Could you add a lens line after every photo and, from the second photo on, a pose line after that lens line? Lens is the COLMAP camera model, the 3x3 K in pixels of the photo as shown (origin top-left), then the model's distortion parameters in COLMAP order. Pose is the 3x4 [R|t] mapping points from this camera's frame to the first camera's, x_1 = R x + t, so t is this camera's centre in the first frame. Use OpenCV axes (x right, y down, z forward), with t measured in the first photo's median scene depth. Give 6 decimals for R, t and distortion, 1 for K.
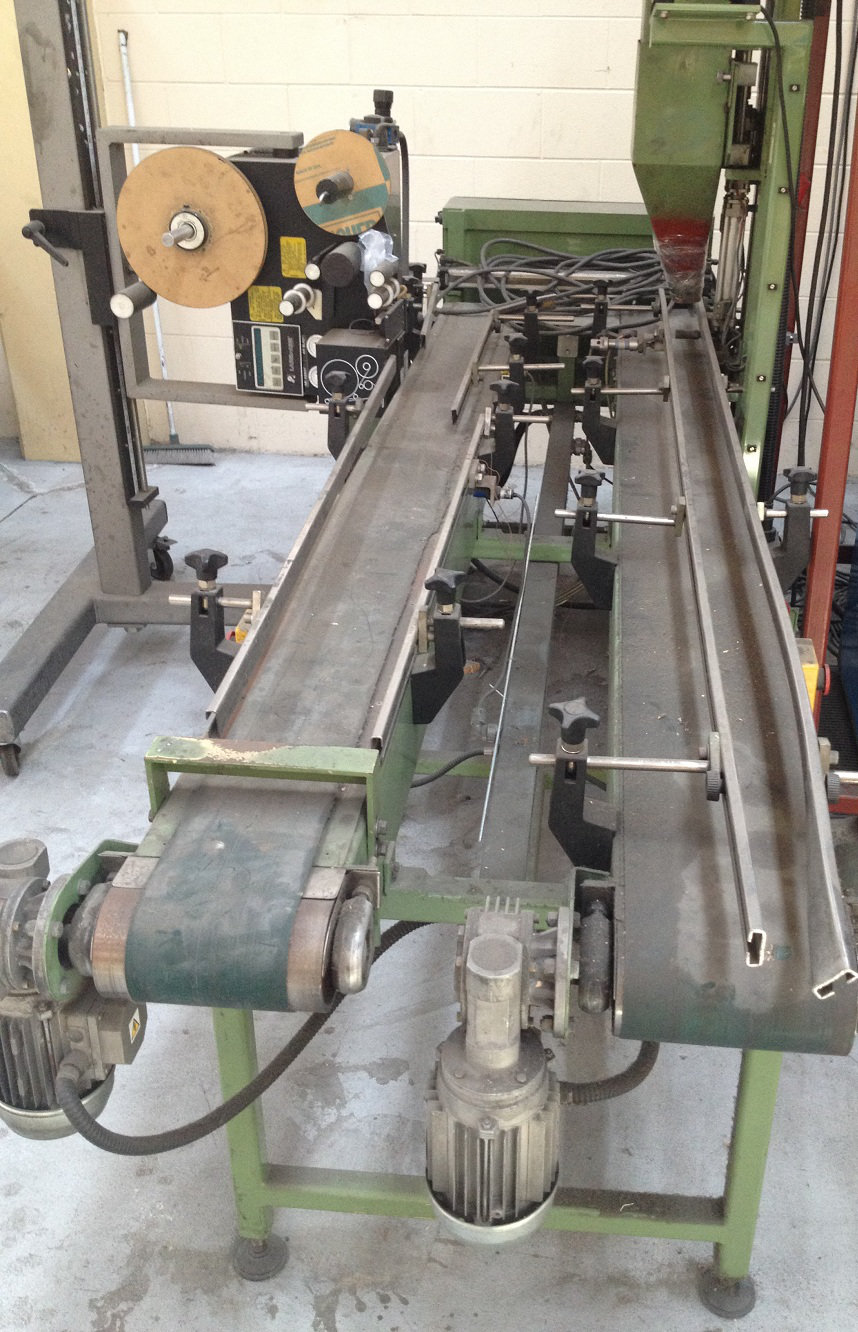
lens RADIAL K [[1269.3, 0, 486.6], [0, 1269.3, 667.8], [0, 0, 1]] dist [0.098017, -0.233879]
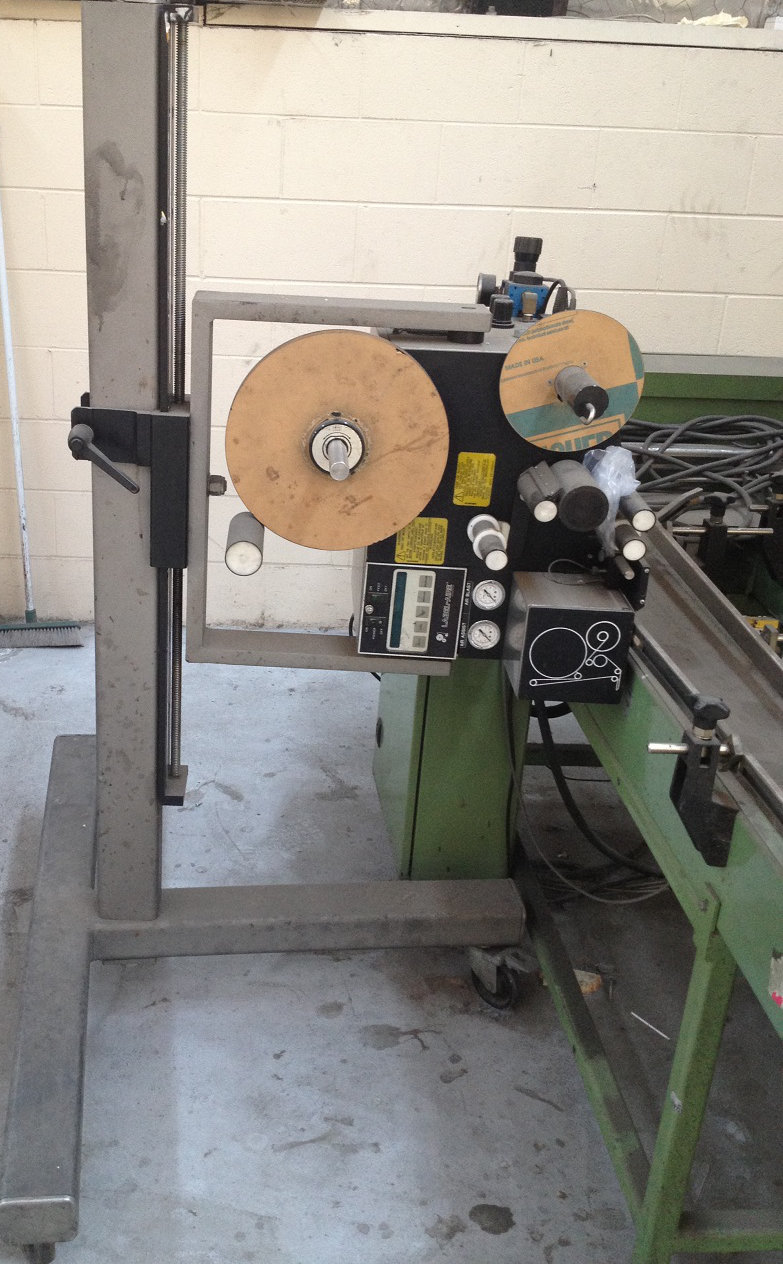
lens RADIAL K [[1260.6, 0, 282.4], [0, 1260.6, 589.9], [0, 0, 1]] dist [0.222209, -0.640462]
pose [[0.989167, -0.026974, 0.144293, -0.345420], [0.040821, 0.994747, -0.093876, -0.193754], [-0.141003, 0.098750, 0.985072, 0.328464]]
